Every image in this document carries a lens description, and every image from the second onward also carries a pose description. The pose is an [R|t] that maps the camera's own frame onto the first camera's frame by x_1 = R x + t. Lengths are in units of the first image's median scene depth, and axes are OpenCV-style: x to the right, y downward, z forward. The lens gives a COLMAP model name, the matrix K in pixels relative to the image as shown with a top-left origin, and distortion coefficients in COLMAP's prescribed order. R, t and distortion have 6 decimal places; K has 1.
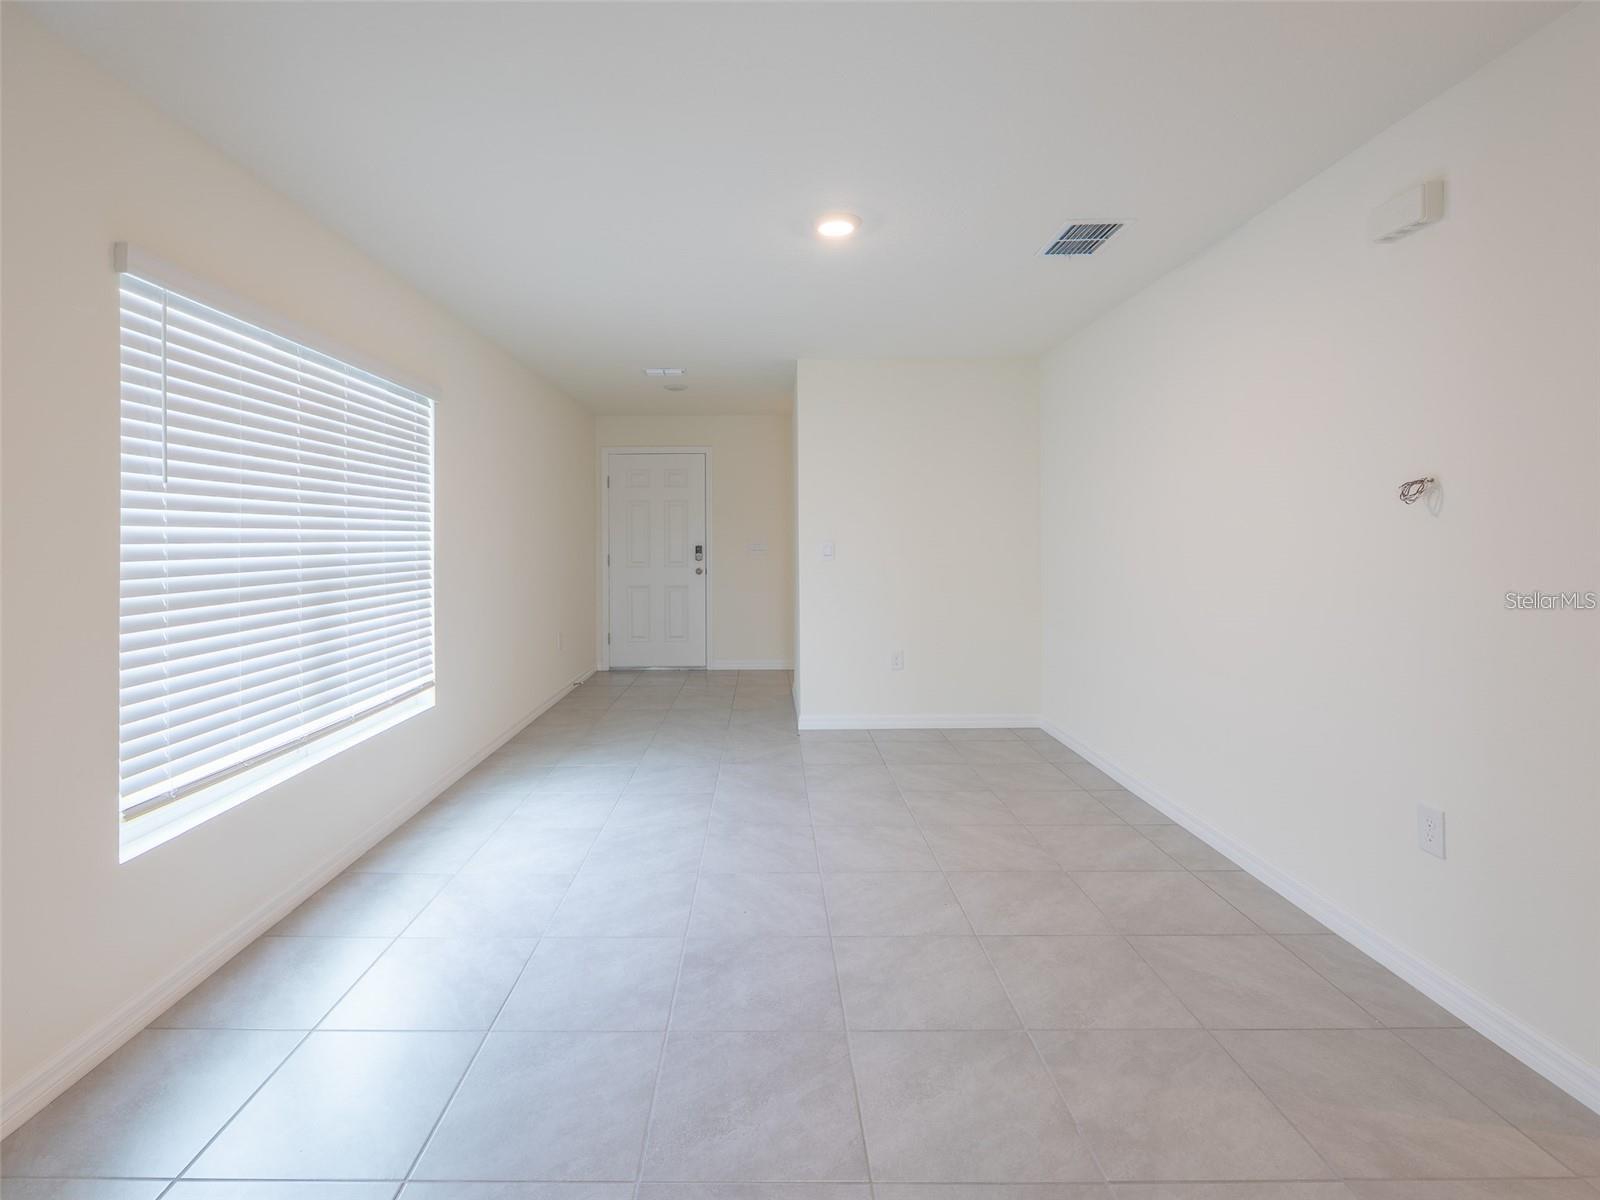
lens RADIAL K [[735.0, 0, 801.6], [0, 735.0, 536.9], [0, 0, 1]] dist [-0.003560, -0.000444]
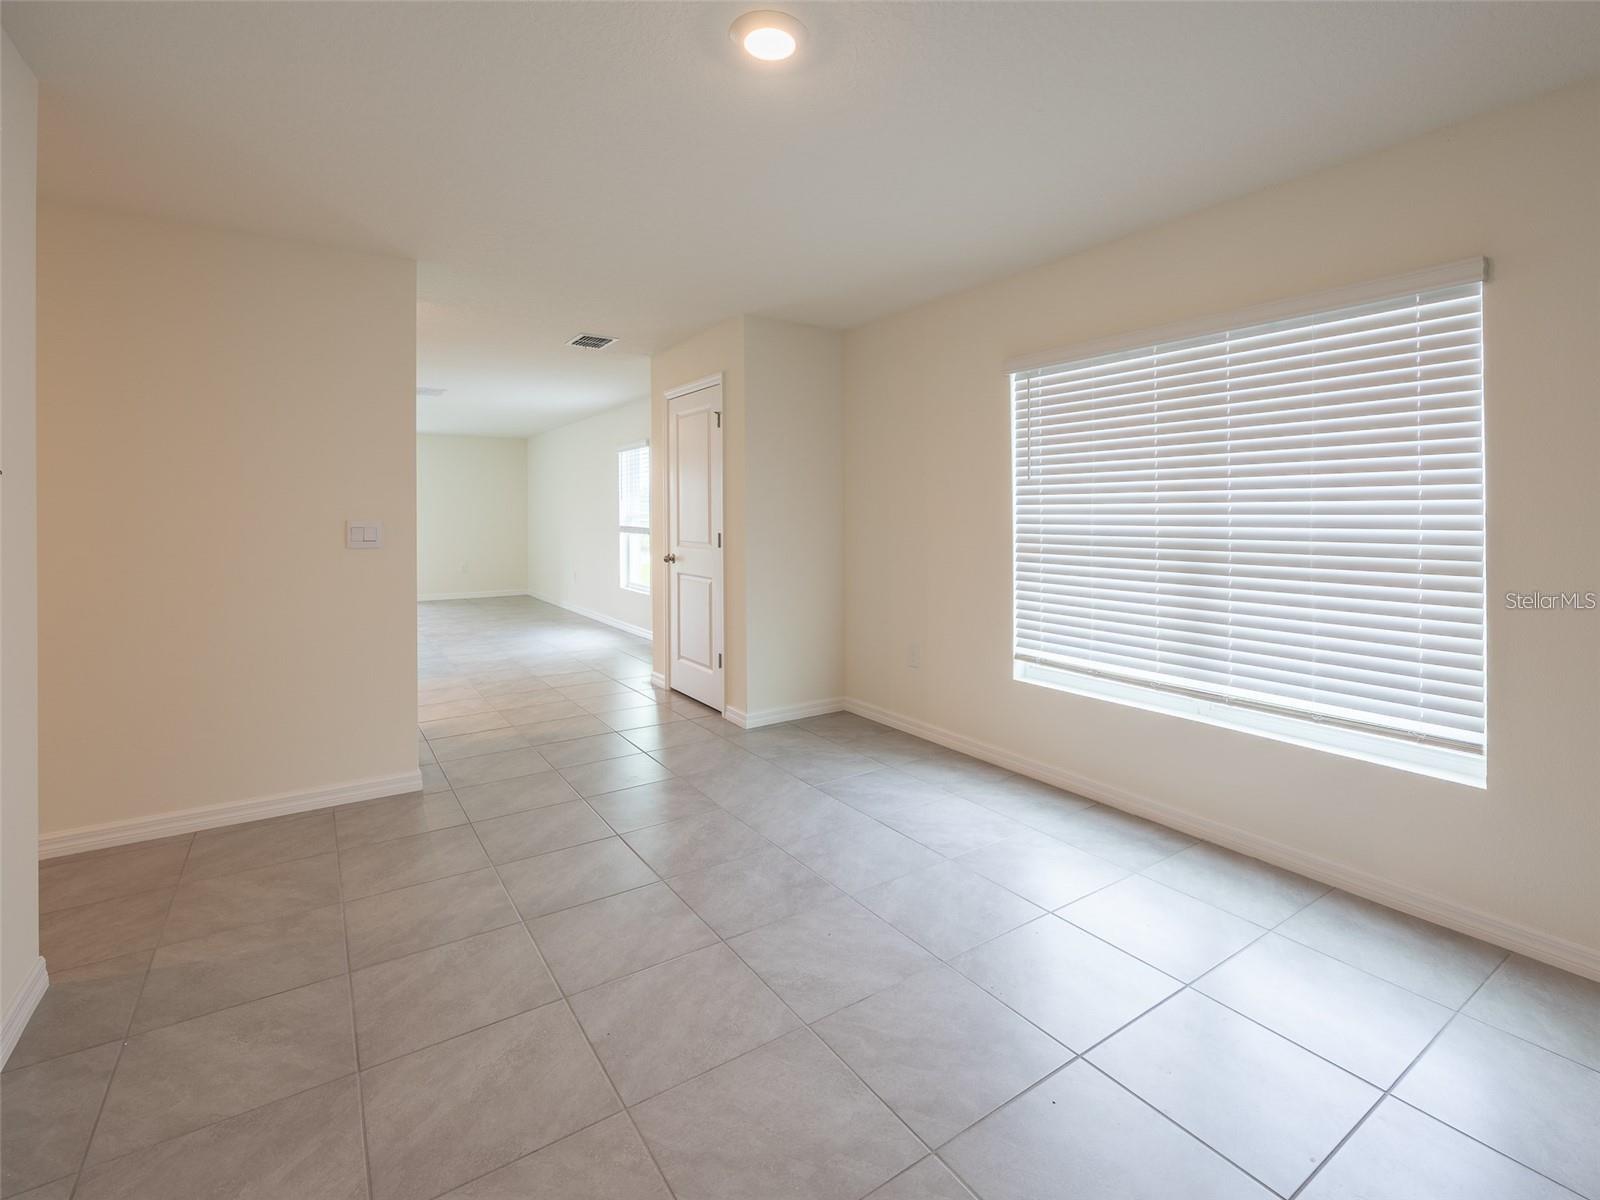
lens RADIAL K [[730.6, 0, 799.8], [0, 730.6, 515.1], [0, 0, 1]] dist [-0.002182, -0.000136]
pose [[-0.855085, 0.011997, -0.518349, 0.358715], [0.011346, 0.999926, 0.004426, -0.003238], [0.518364, -0.002097, -0.855158, 1.531145]]
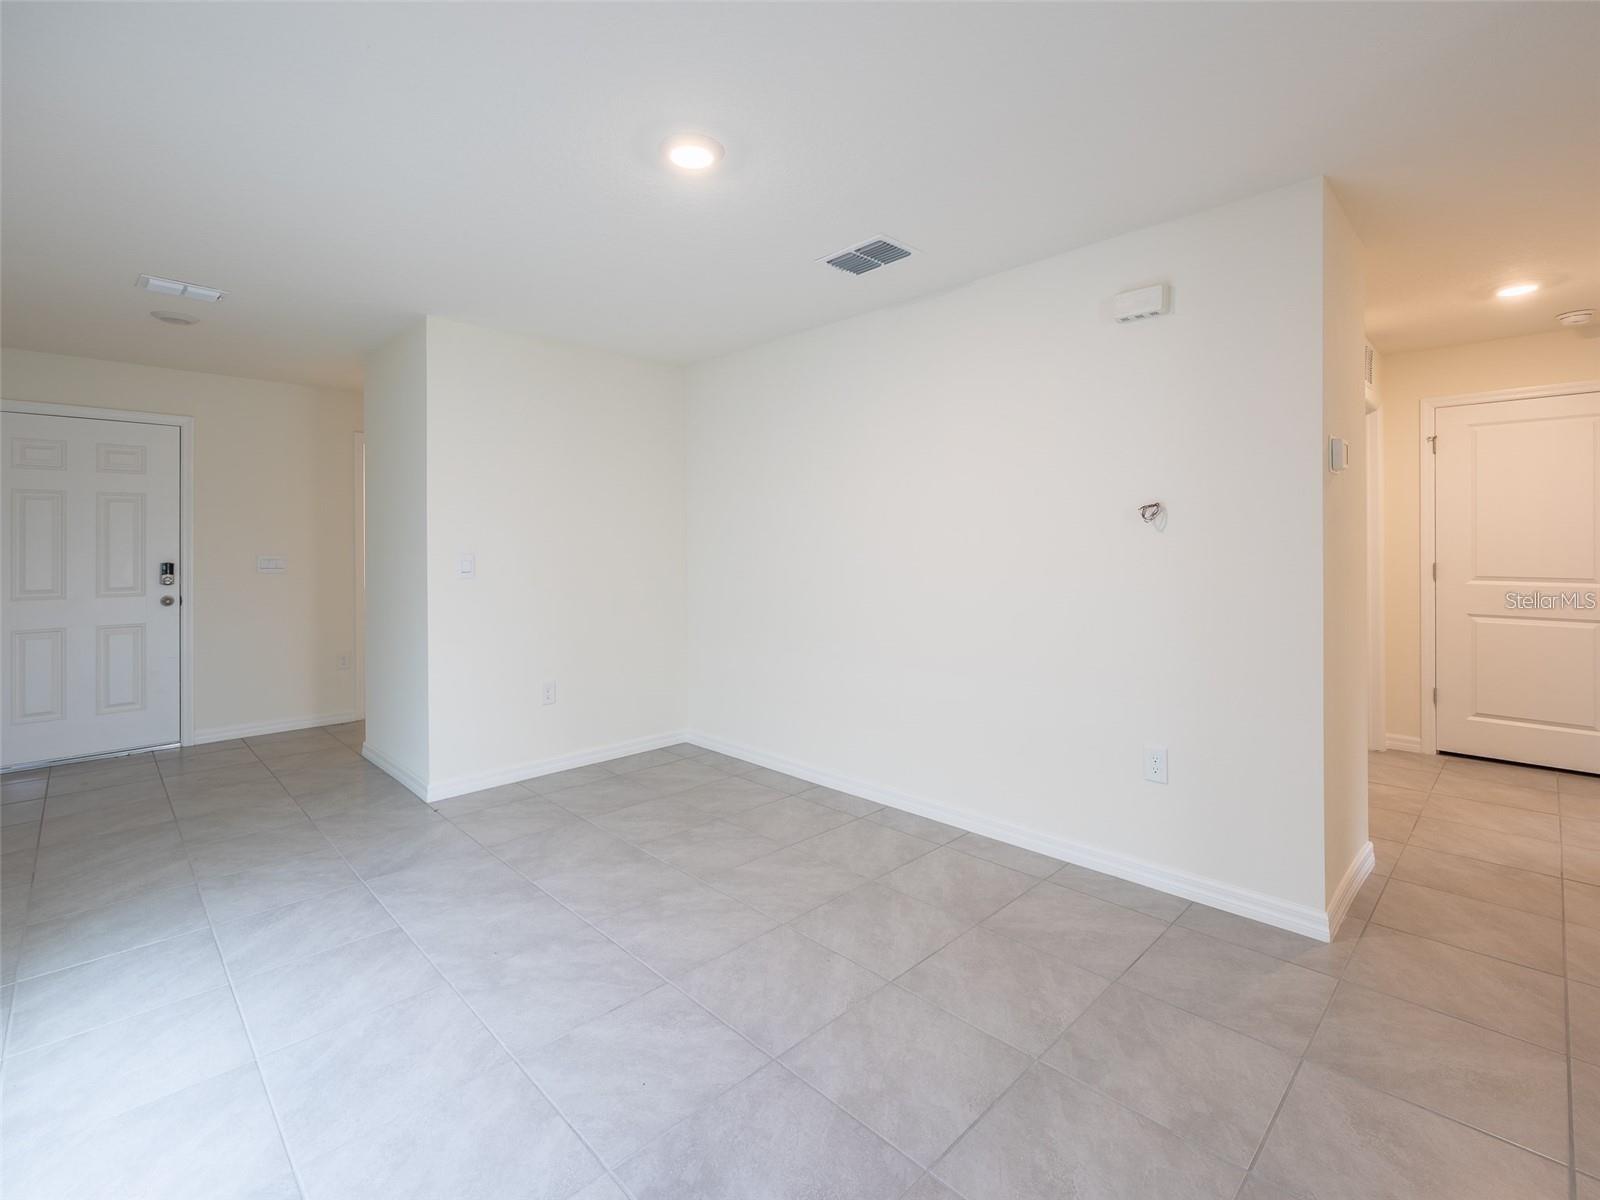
lens RADIAL K [[706.8, 0, 781.2], [0, 706.8, 549.3], [0, 0, 1]] dist [-0.004878, -0.000602]
pose [[0.740386, -0.002041, 0.672179, -0.378359], [0.002058, 0.999998, 0.000770, 0.000861], [-0.672179, 0.000813, 0.740388, 0.363978]]
